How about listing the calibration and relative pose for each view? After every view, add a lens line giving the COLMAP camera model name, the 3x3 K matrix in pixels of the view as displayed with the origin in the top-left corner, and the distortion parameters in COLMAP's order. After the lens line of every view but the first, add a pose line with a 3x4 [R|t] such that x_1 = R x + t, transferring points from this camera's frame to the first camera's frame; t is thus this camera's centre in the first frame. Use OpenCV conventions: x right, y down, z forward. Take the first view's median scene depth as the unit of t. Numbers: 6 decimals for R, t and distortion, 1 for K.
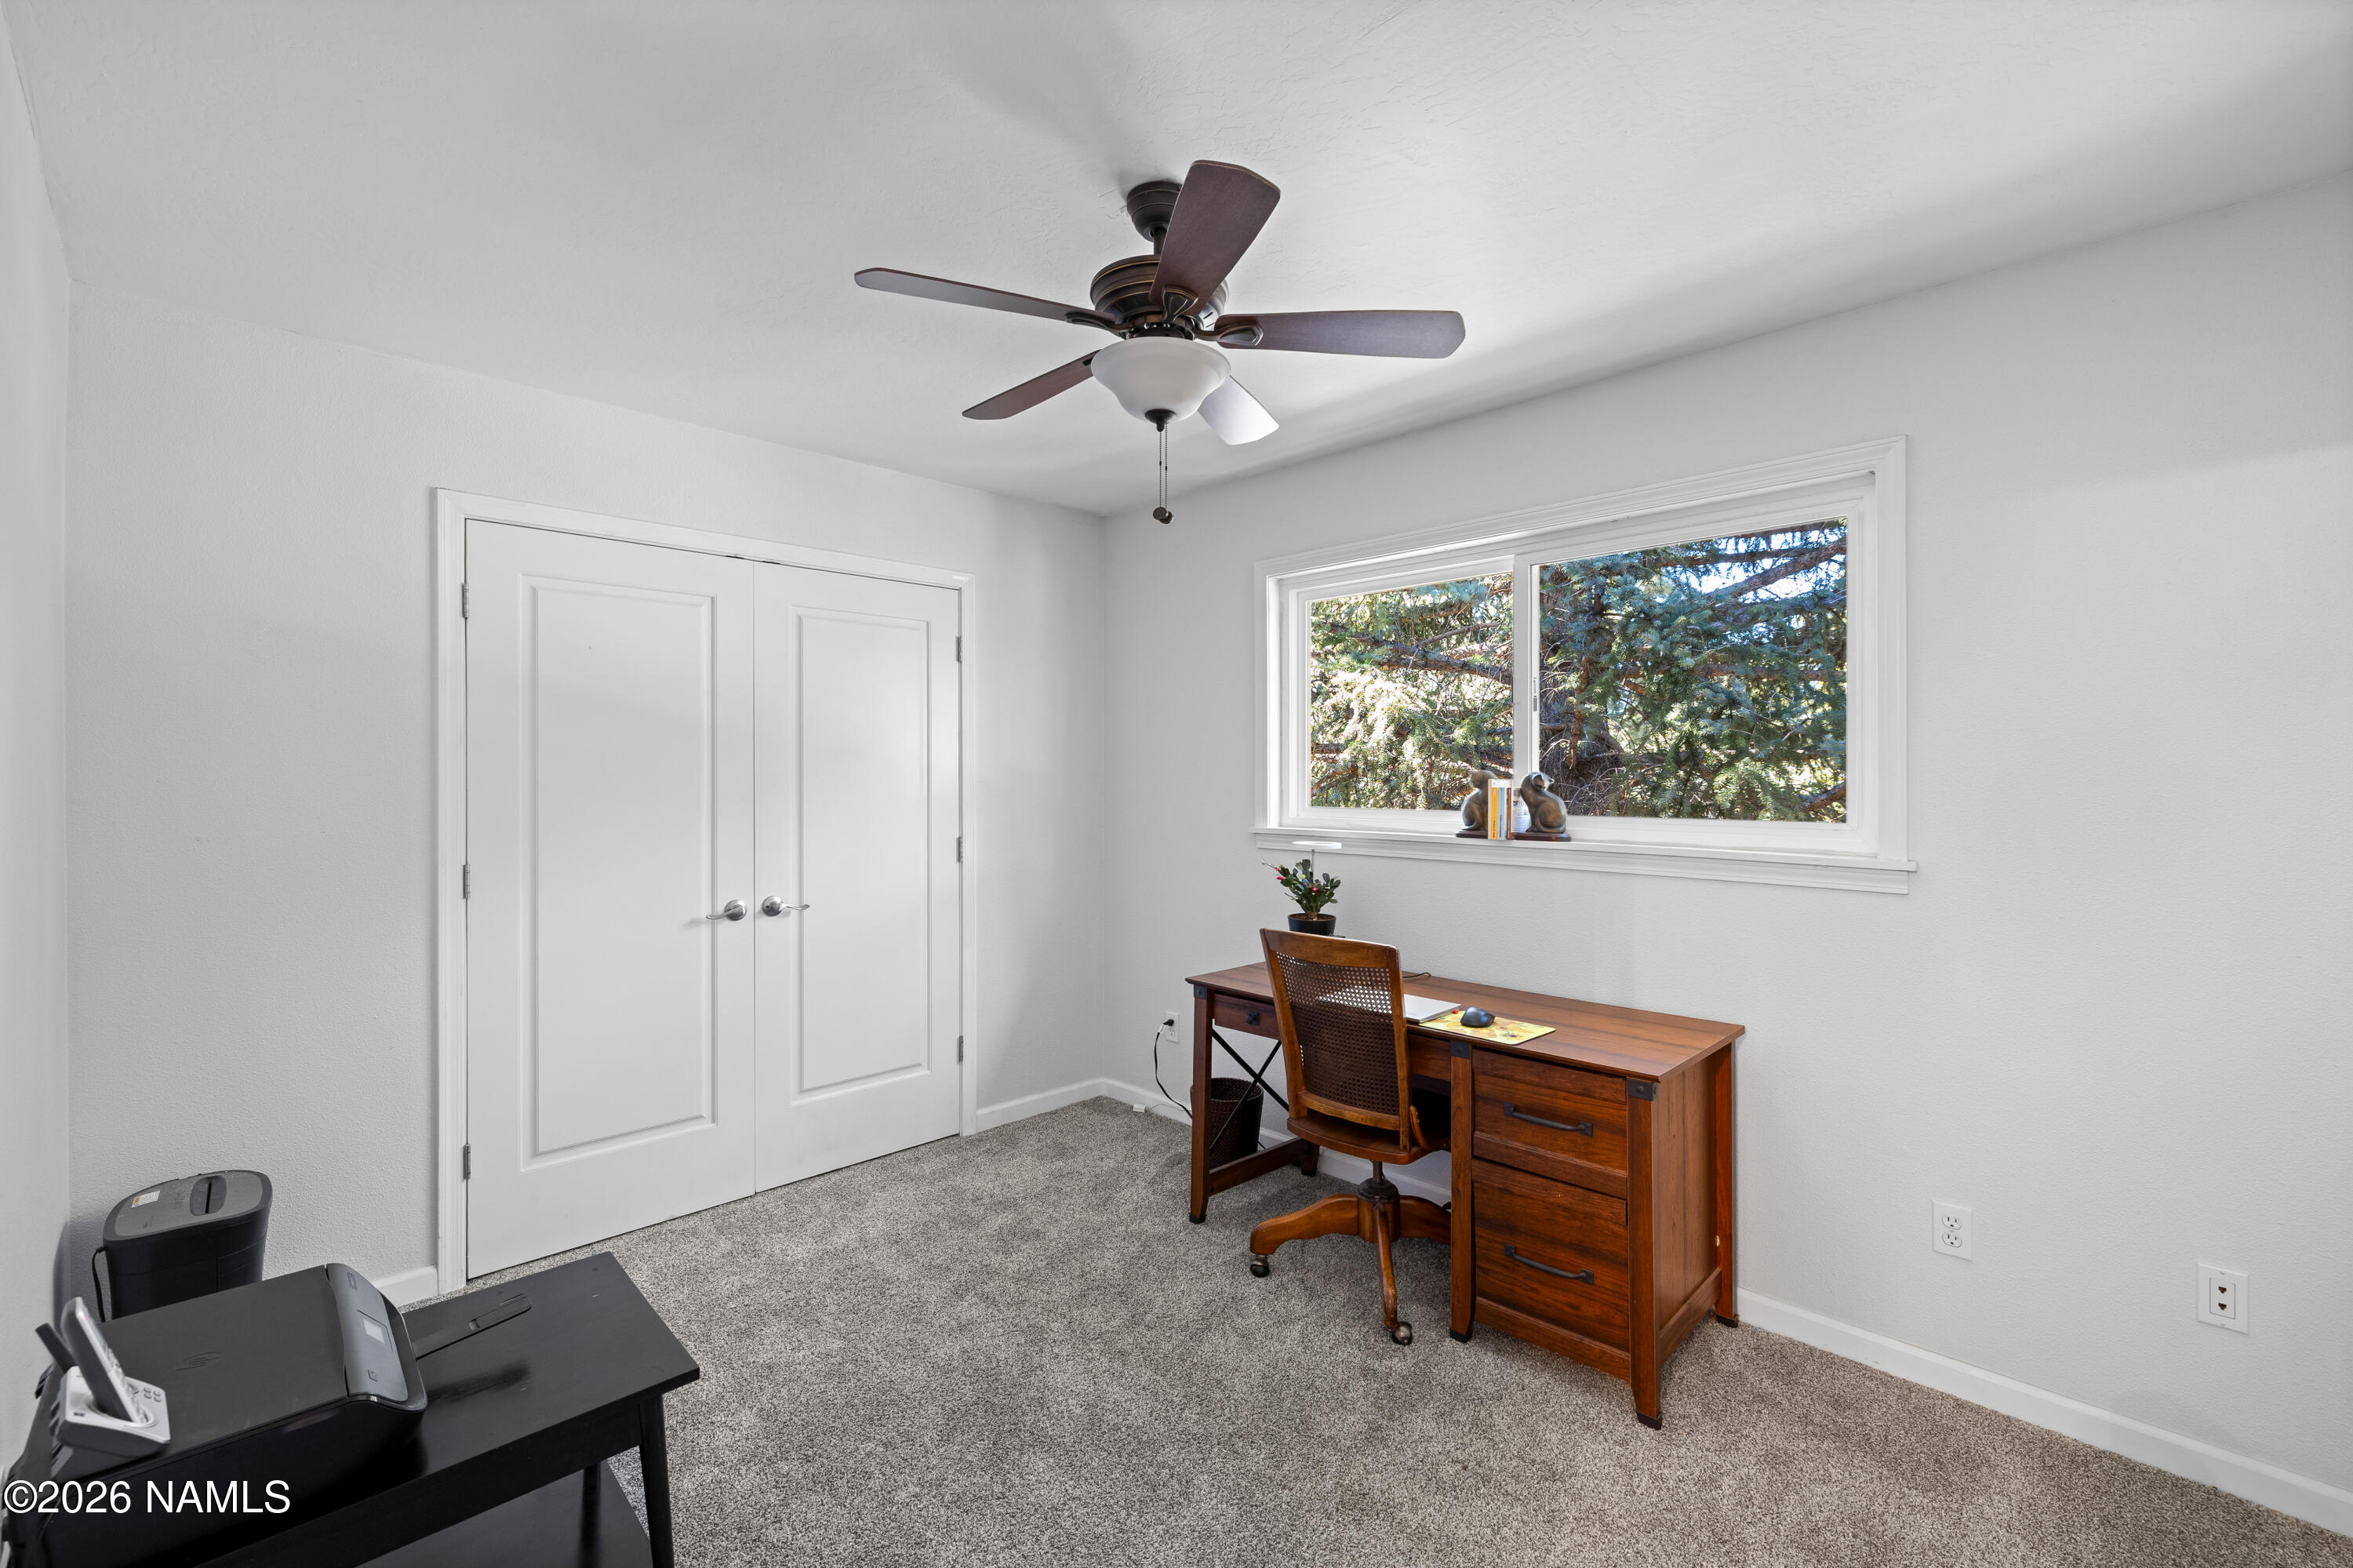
lens RADIAL K [[992.7, 0, 1188.7], [0, 992.7, 765.8], [0, 0, 1]] dist [-0.000255, 0.000672]
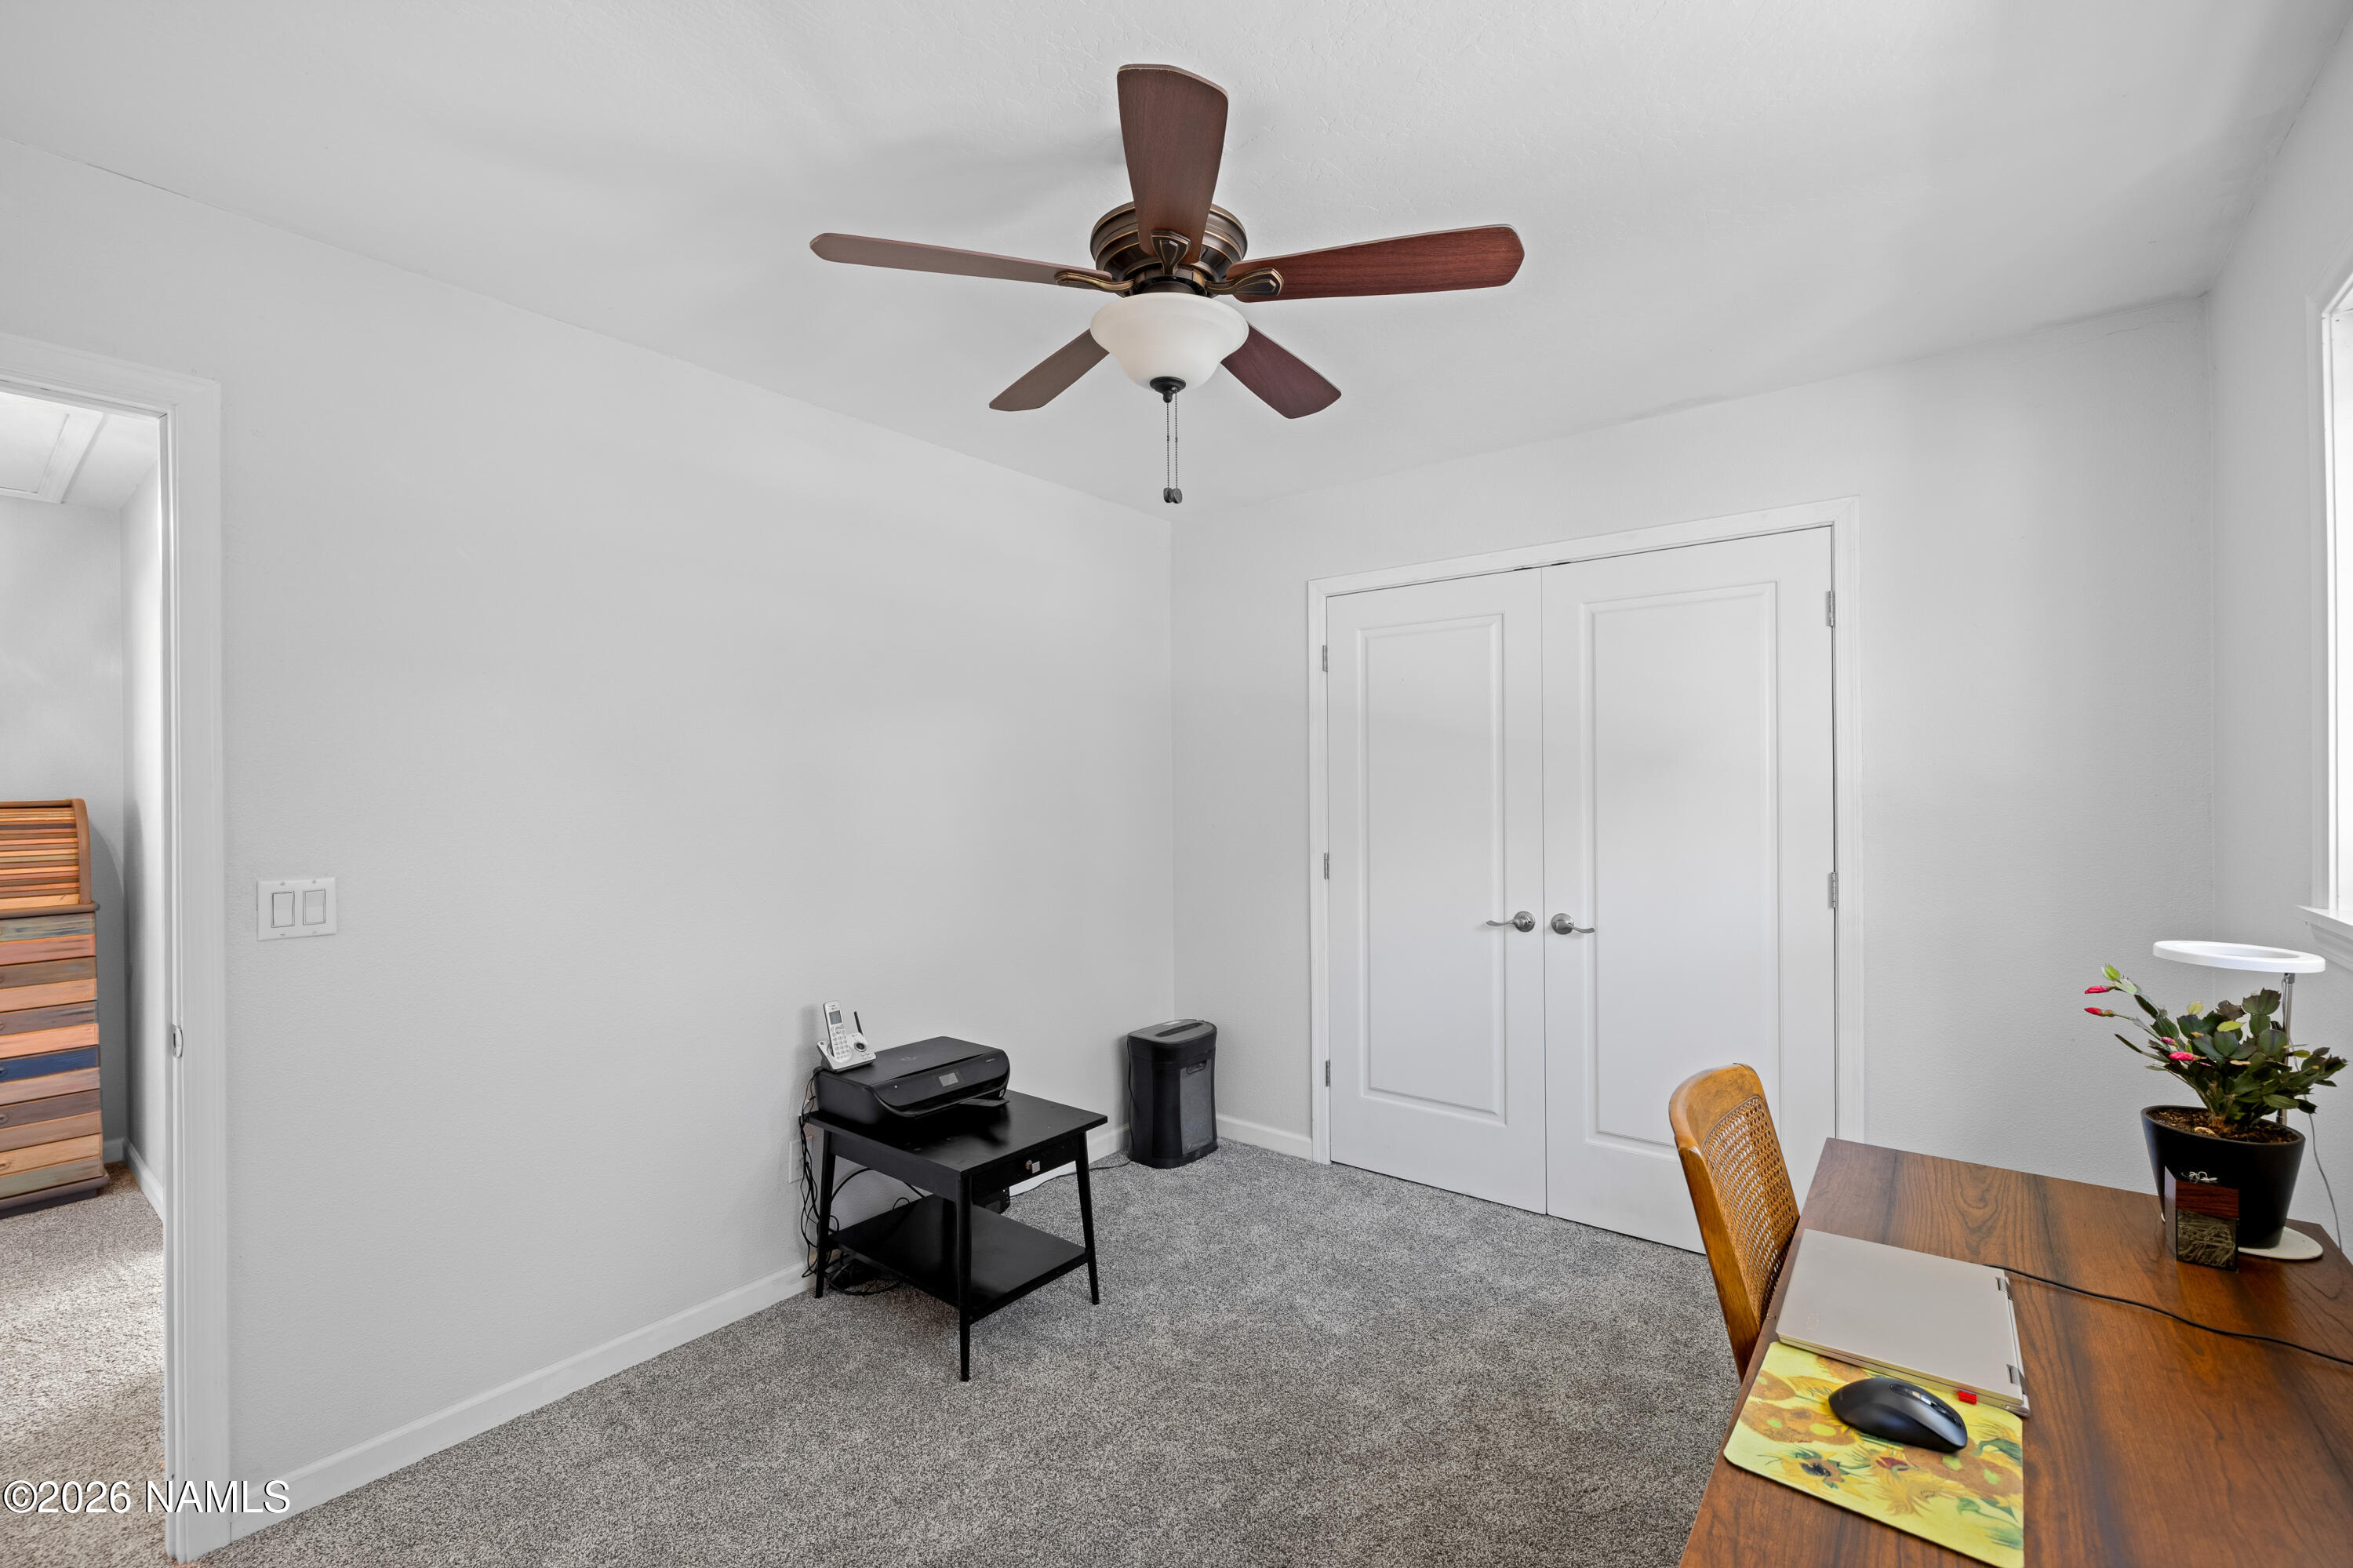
lens RADIAL K [[1008.0, 0, 1176.5], [0, 1008.0, 784.0], [0, 0, 1]] dist [-0.001053, 0.000024]
pose [[0.121439, -0.000480, -0.992599, 0.520622], [0.012053, 0.999927, 0.000992, 0.002000], [0.992526, -0.012084, 0.121436, 0.540240]]
